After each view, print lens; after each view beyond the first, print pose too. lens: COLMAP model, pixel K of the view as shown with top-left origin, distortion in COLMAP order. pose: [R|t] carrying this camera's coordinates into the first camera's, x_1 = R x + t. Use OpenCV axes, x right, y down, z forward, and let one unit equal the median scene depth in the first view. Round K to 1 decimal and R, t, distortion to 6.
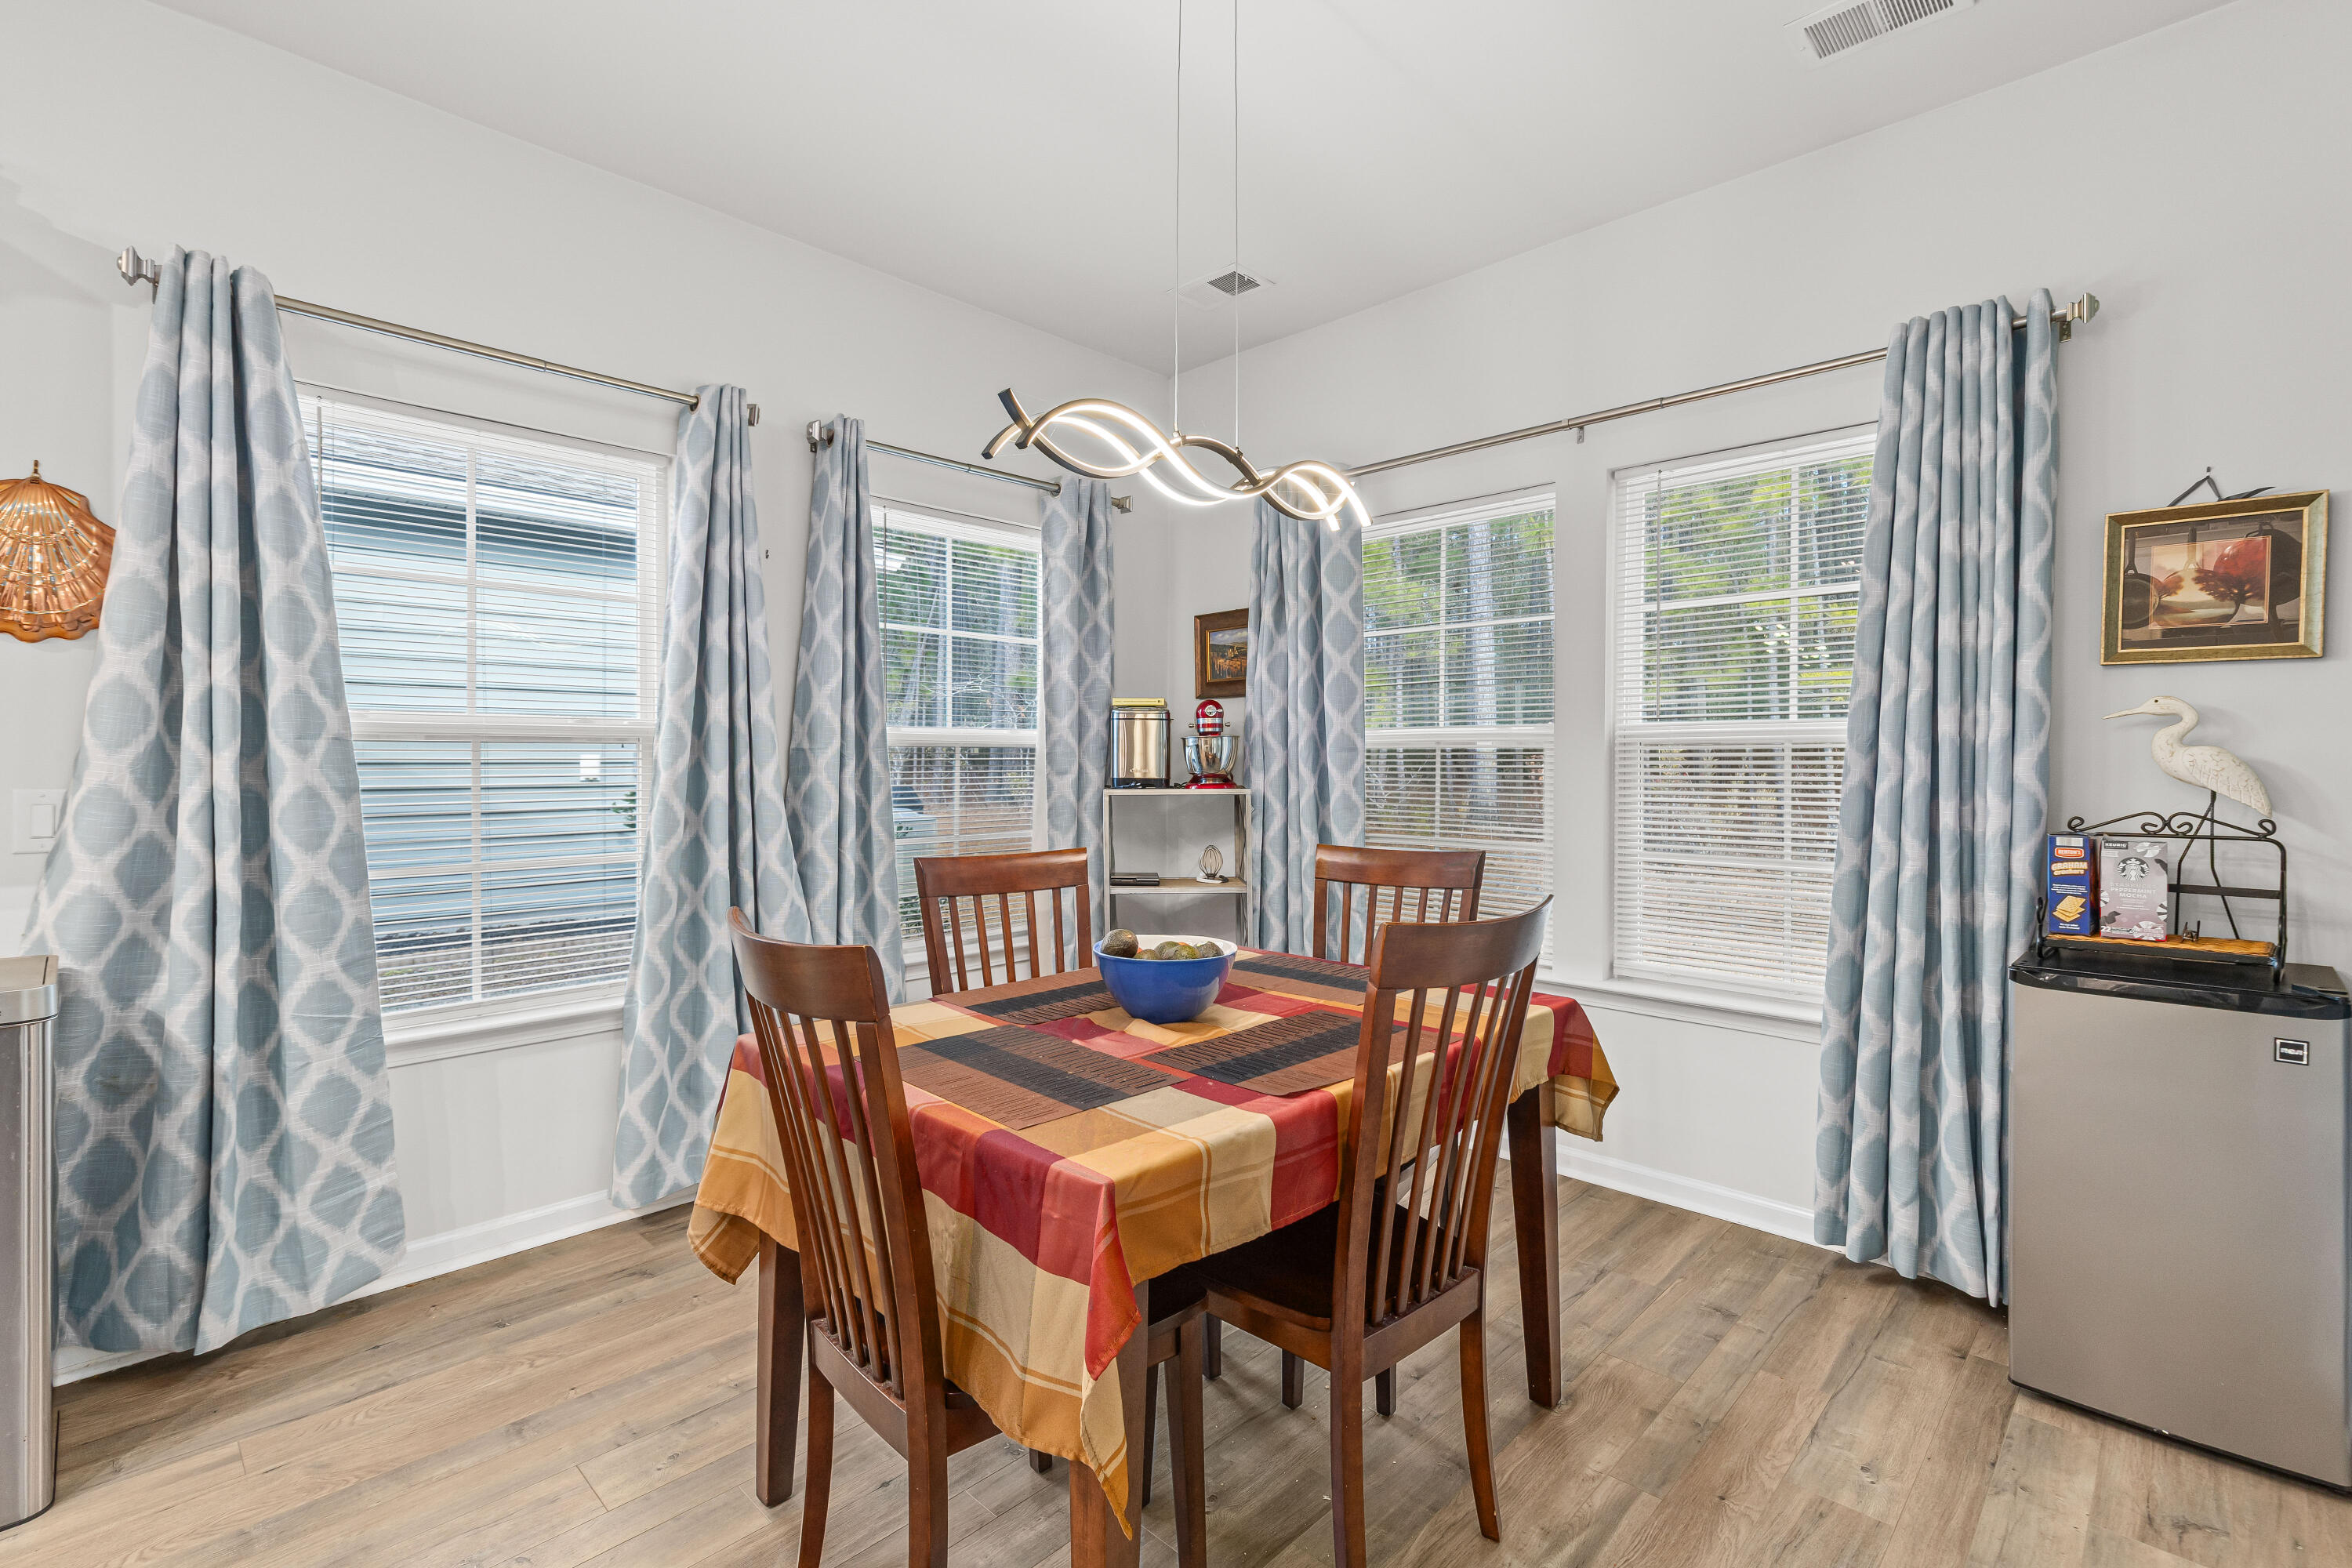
lens RADIAL K [[1059.0, 0, 1182.6], [0, 1059.0, 769.7], [0, 0, 1]] dist [0.013963, 0.000086]
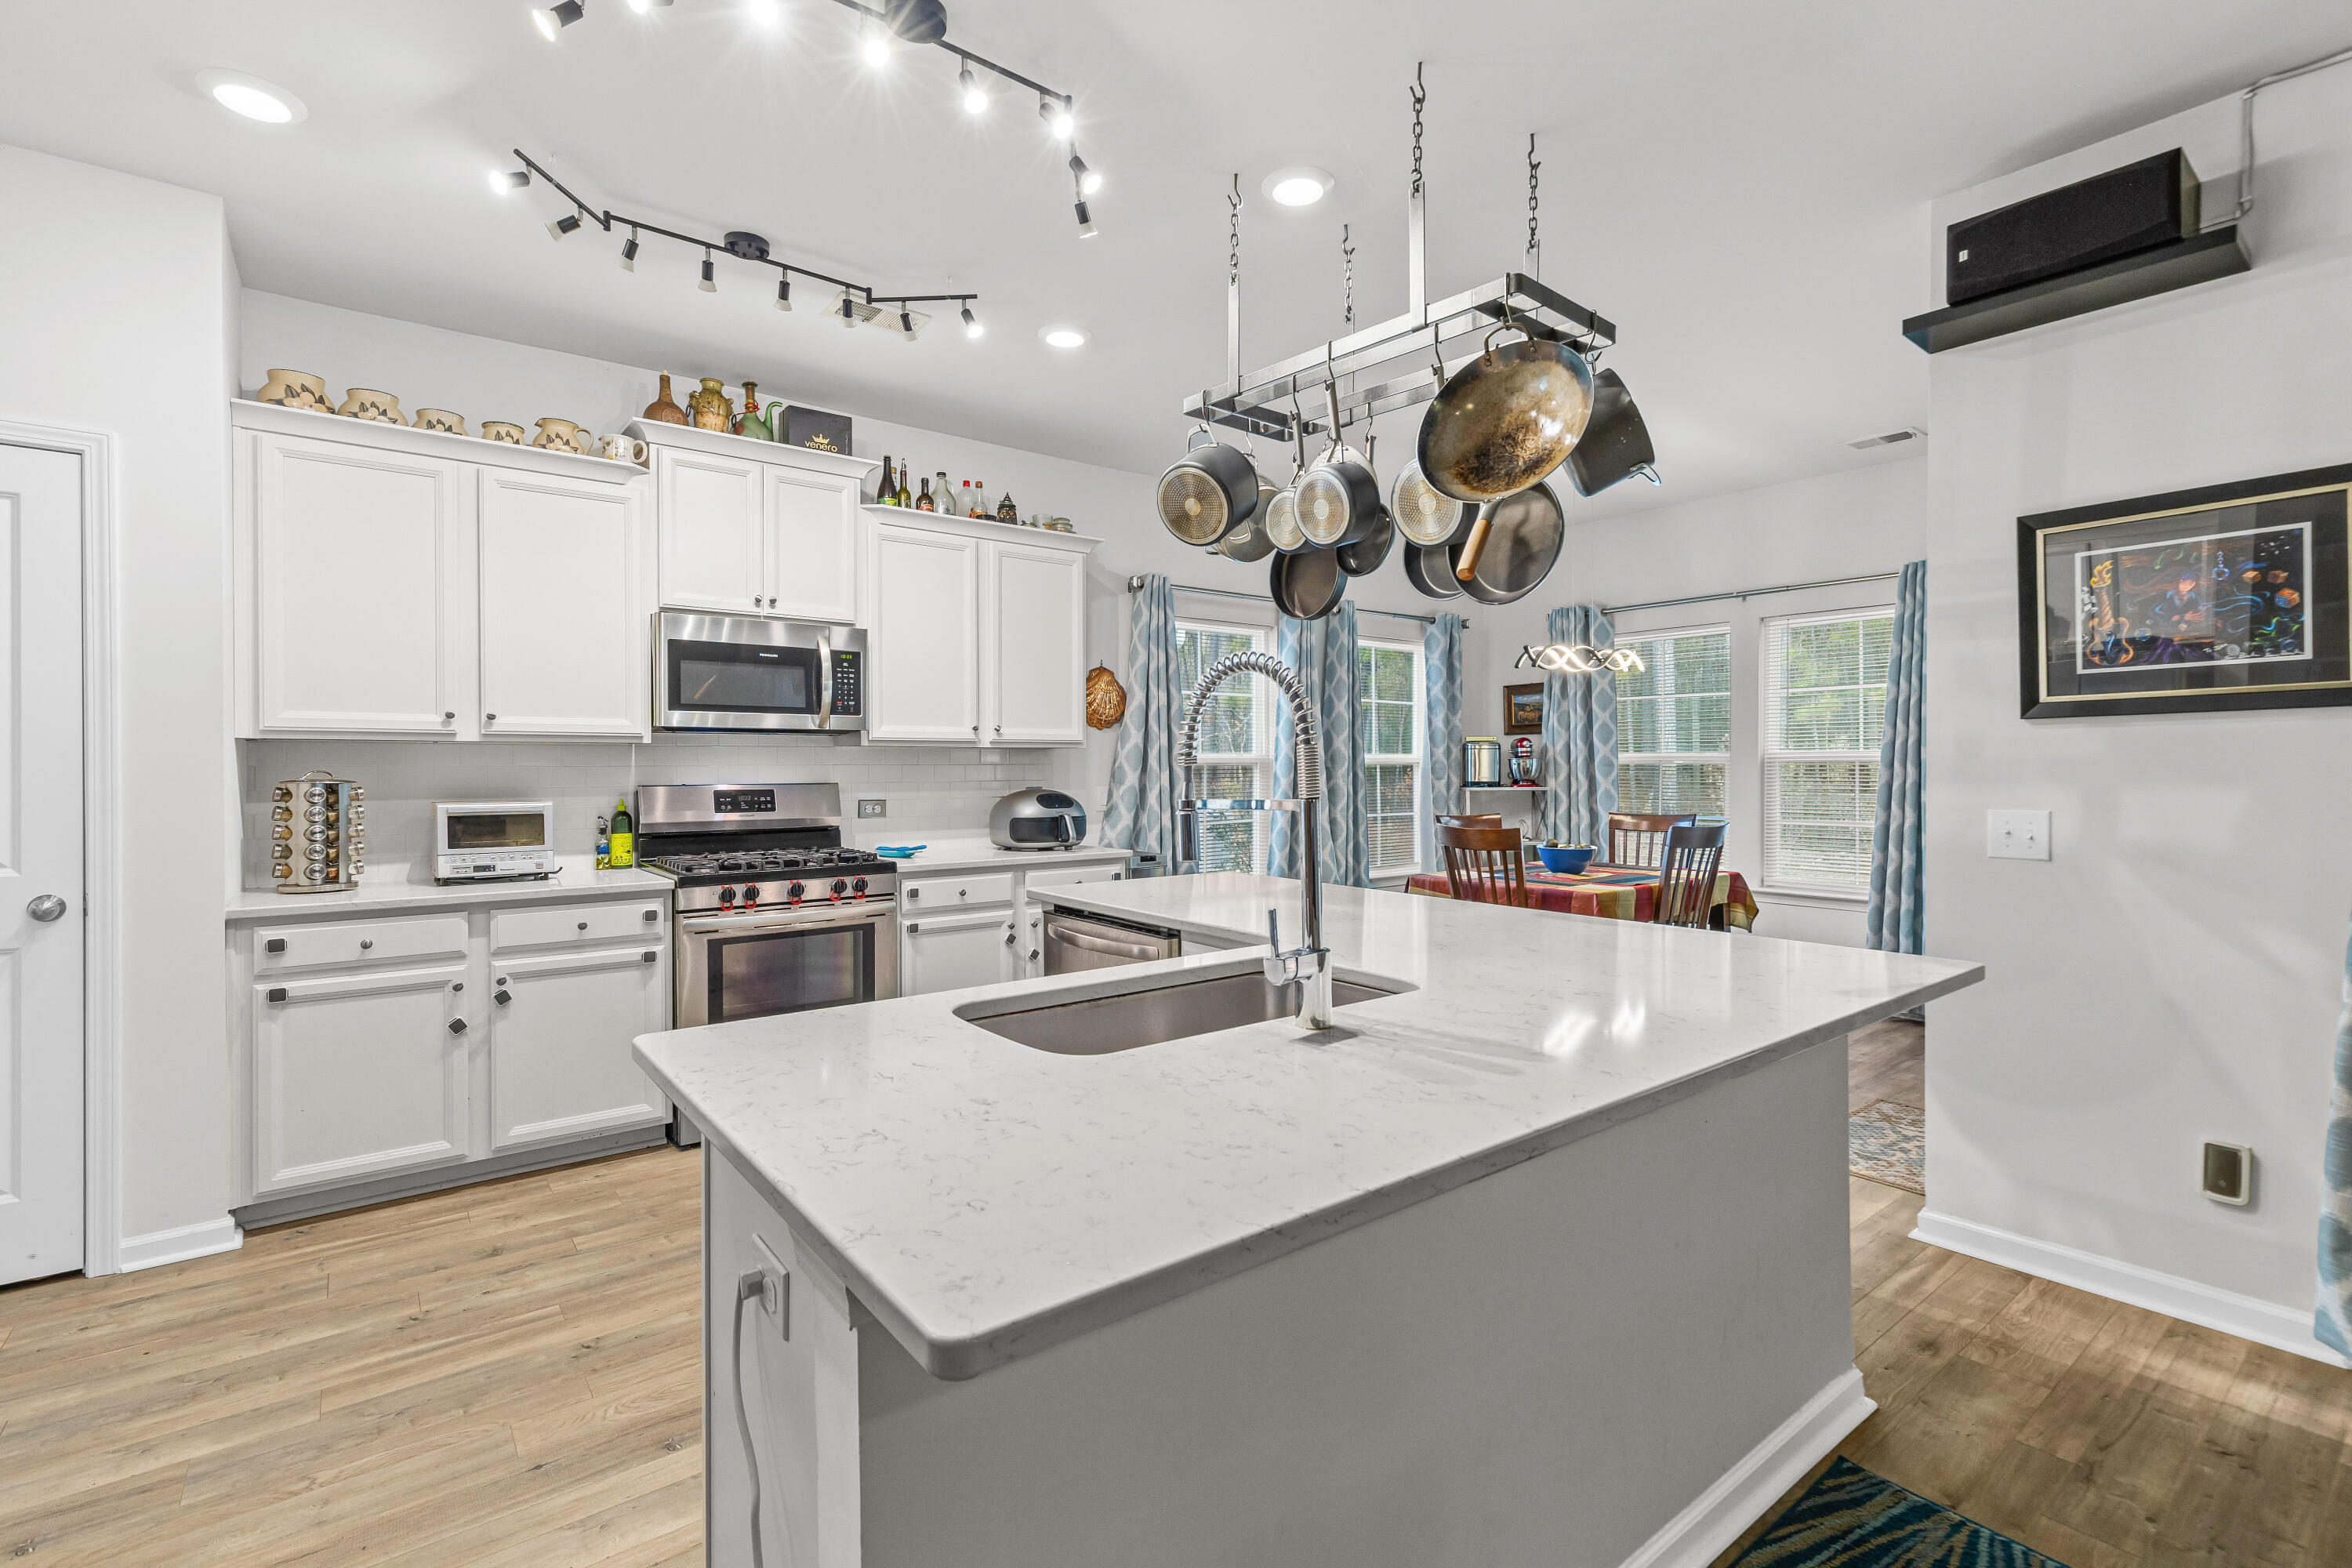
lens RADIAL K [[1059.0, 0, 1182.6], [0, 1059.0, 769.7], [0, 0, 1]] dist [0.013963, 0.000086]
pose [[0.990180, -0.004329, -0.139733, -0.418399], [0.003674, 0.999981, -0.004941, -0.006807], [0.139752, 0.004379, 0.990177, -1.208726]]
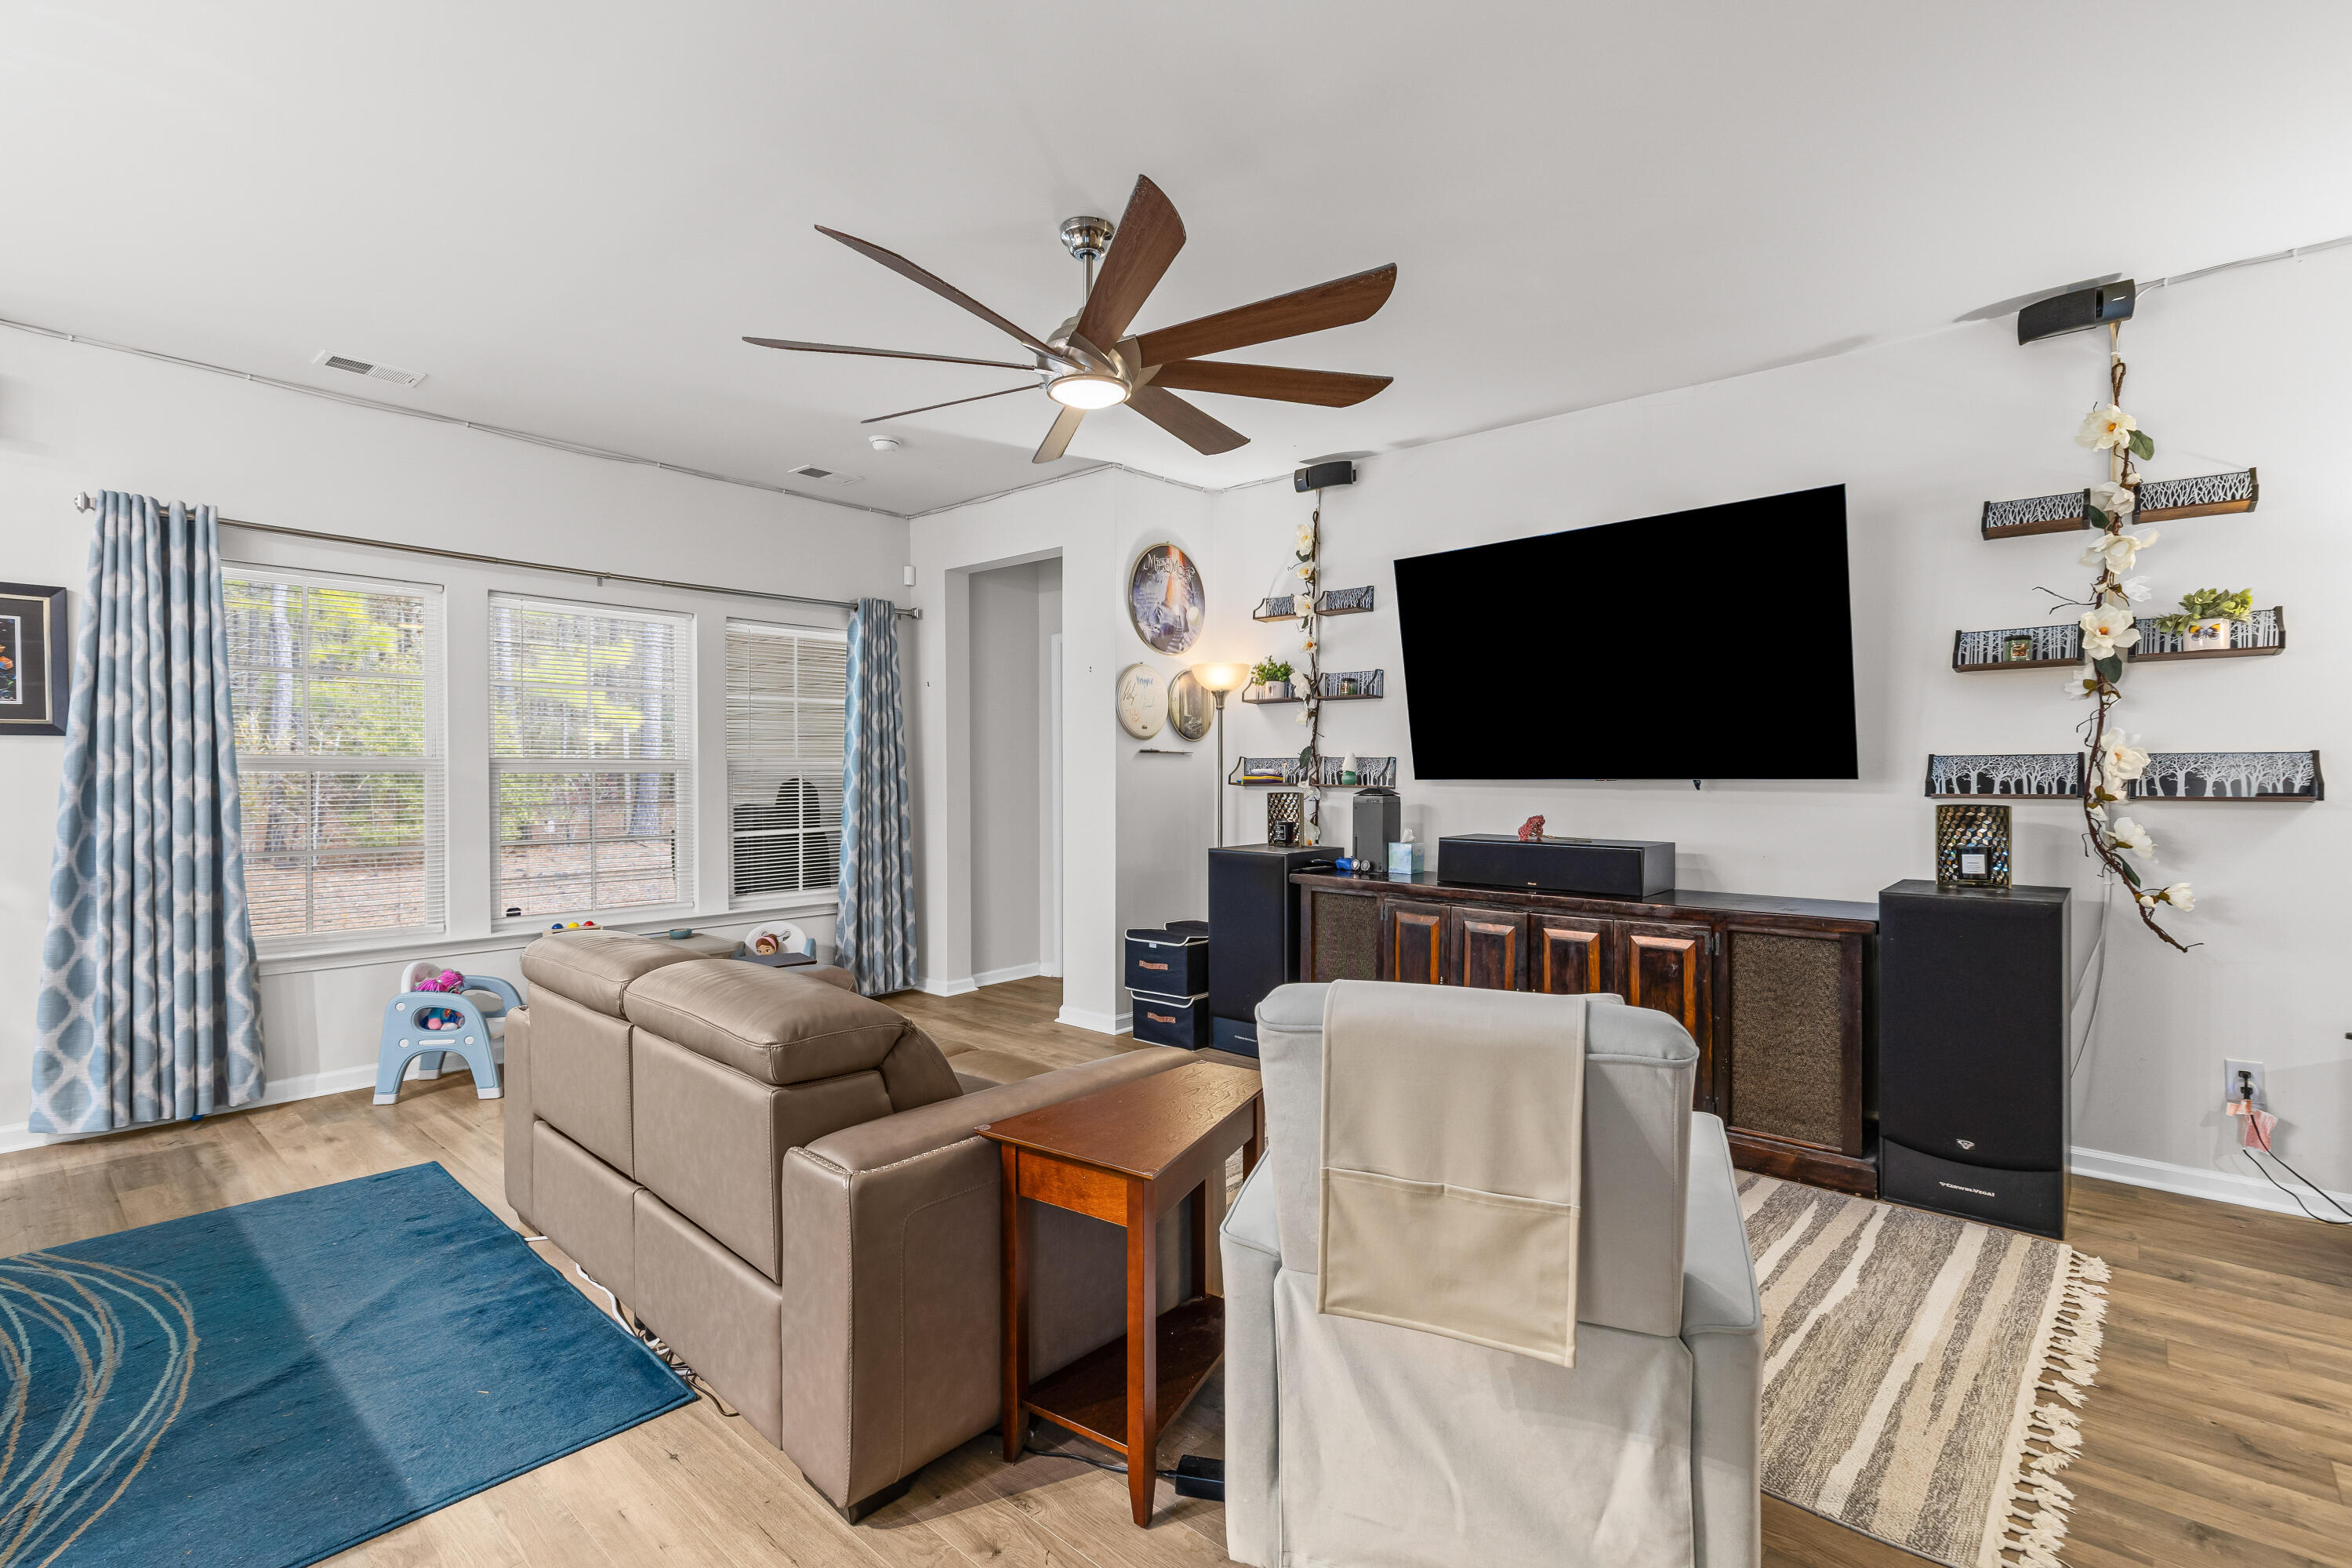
lens RADIAL K [[1064.2, 0, 1192.0], [0, 1064.2, 783.5], [0, 0, 1]] dist [0.001857, -0.000110]
pose [[-0.051155, -0.010946, 0.998631, -1.079318], [0.006241, 0.999917, 0.011280, -0.002496], [-0.998671, 0.006810, -0.051082, -1.644831]]
